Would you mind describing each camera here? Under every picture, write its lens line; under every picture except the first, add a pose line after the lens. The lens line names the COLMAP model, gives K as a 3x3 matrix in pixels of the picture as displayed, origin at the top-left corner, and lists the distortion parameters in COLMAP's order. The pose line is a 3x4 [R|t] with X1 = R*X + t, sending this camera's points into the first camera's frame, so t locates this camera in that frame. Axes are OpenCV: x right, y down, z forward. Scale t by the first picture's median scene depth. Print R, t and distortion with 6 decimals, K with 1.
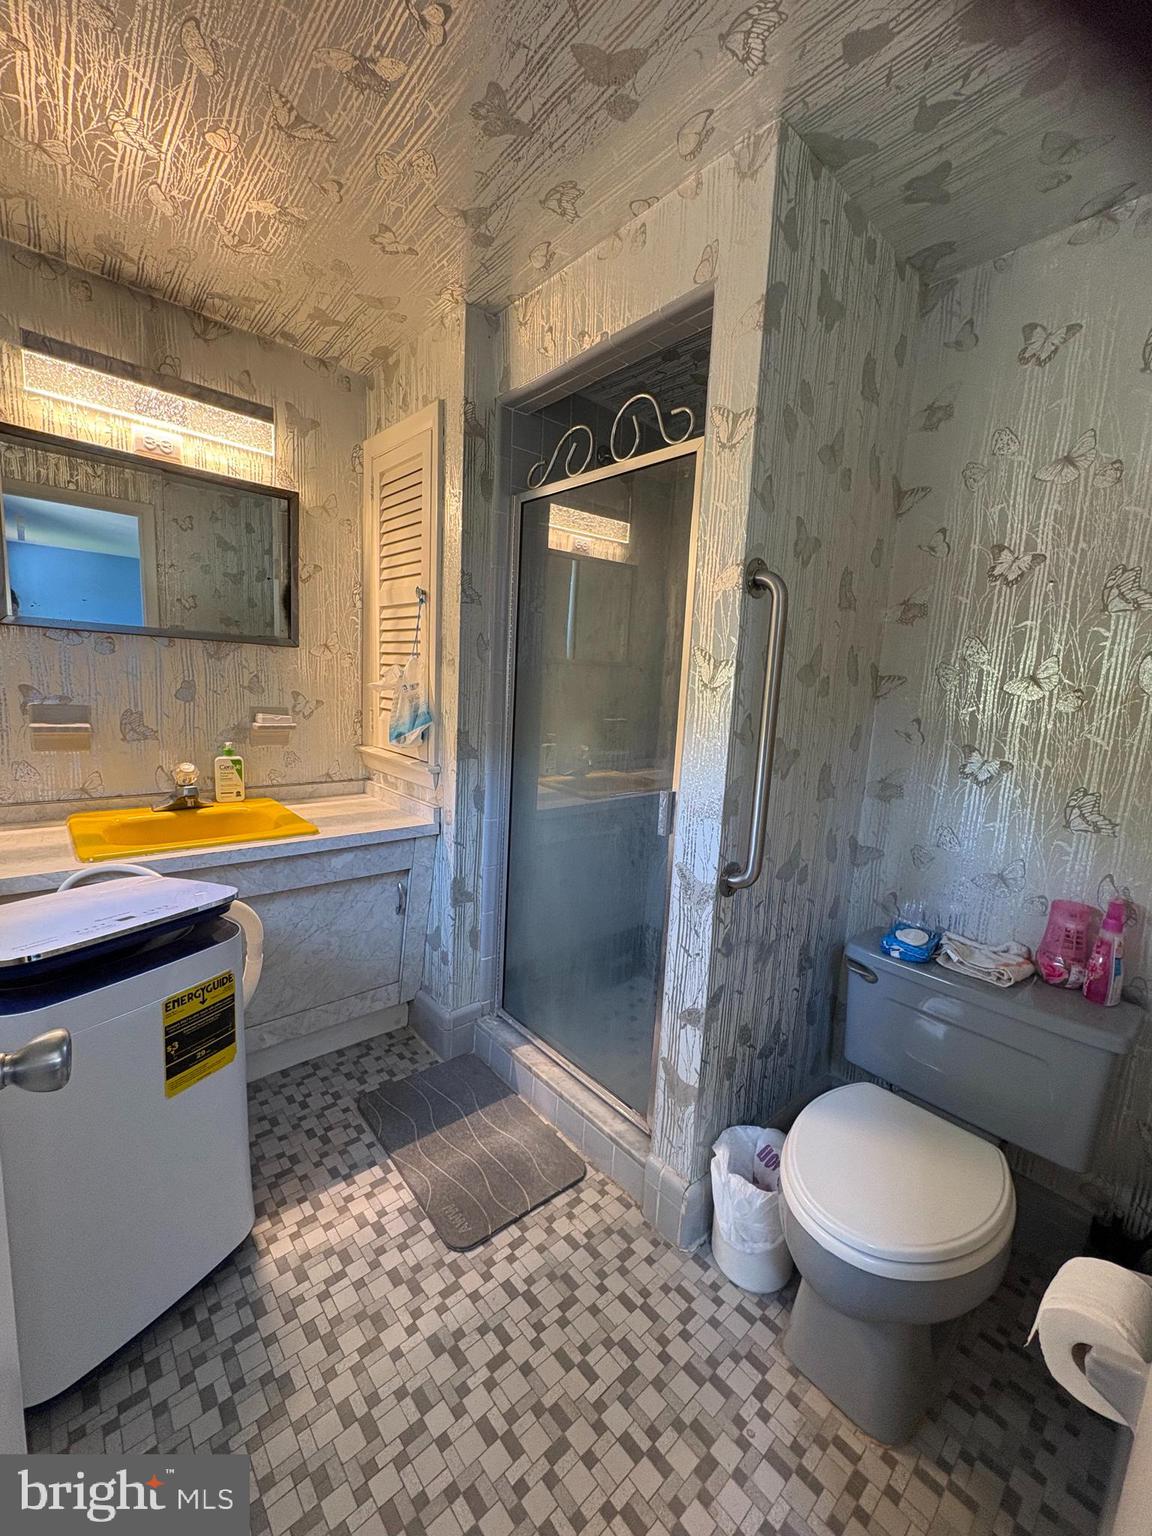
lens RADIAL K [[608.4, 0, 582.2], [0, 608.4, 769.3], [0, 0, 1]] dist [0.001593, 0.000030]
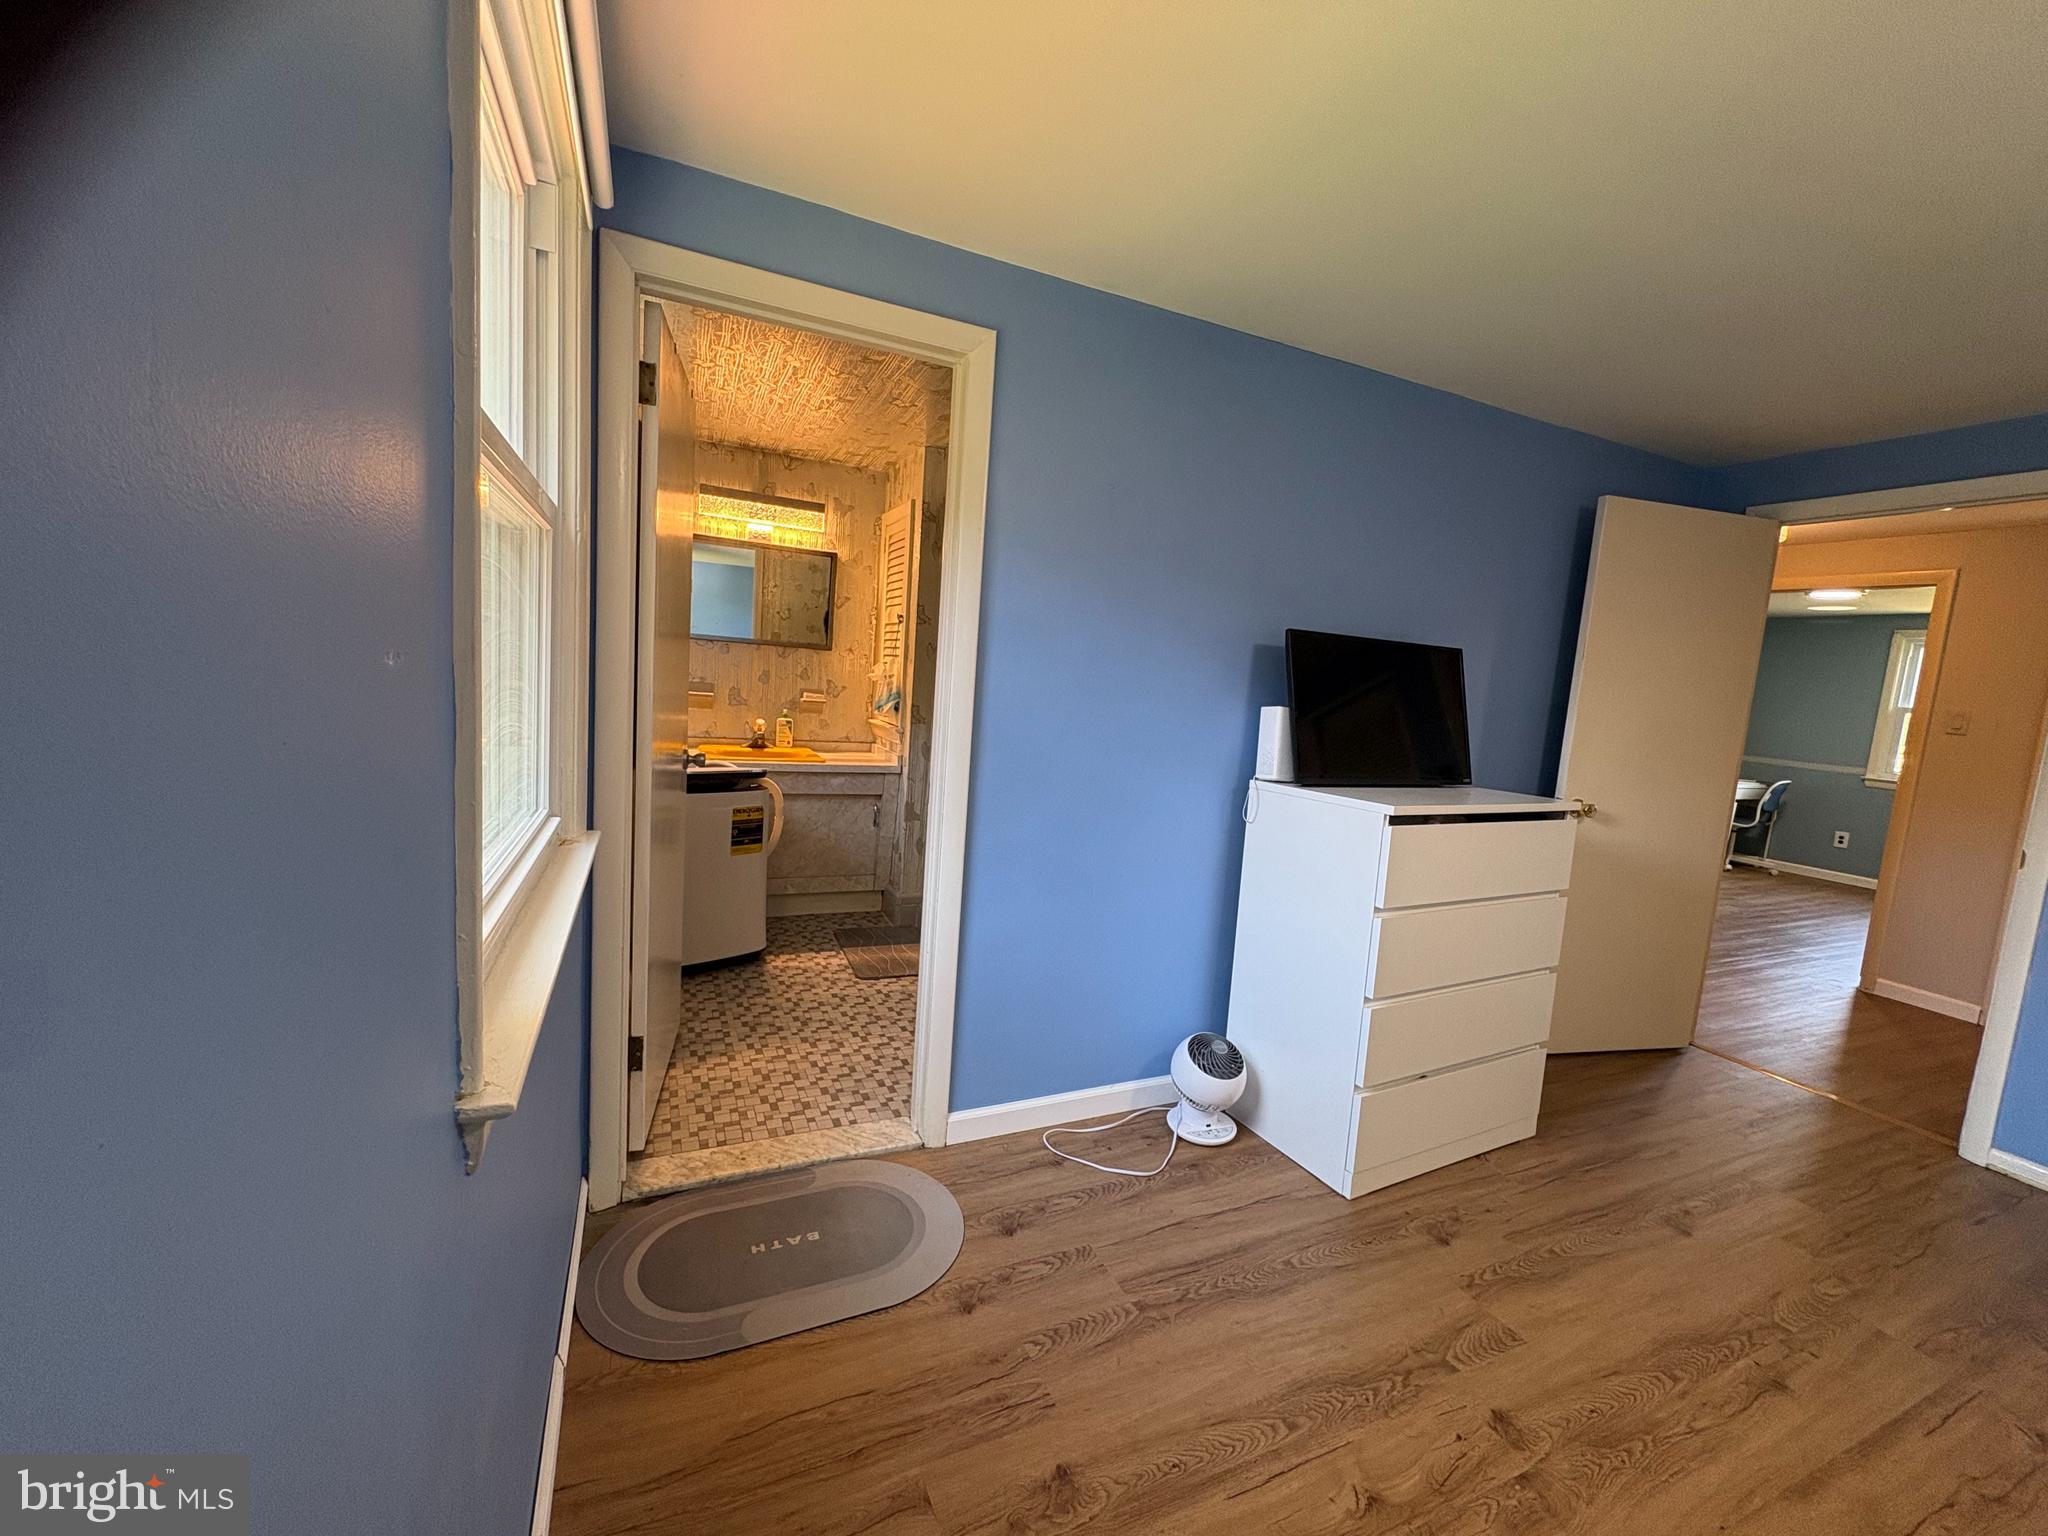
lens RADIAL K [[811.2, 0, 1033.8], [0, 811.2, 767.4], [0, 0, 1]] dist [0.001593, 0.000030]
pose [[0.955538, 0.047915, -0.290949, 0.686400], [-0.063795, 0.996933, -0.045336, 0.166853], [0.287884, 0.061882, 0.955664, -0.859911]]
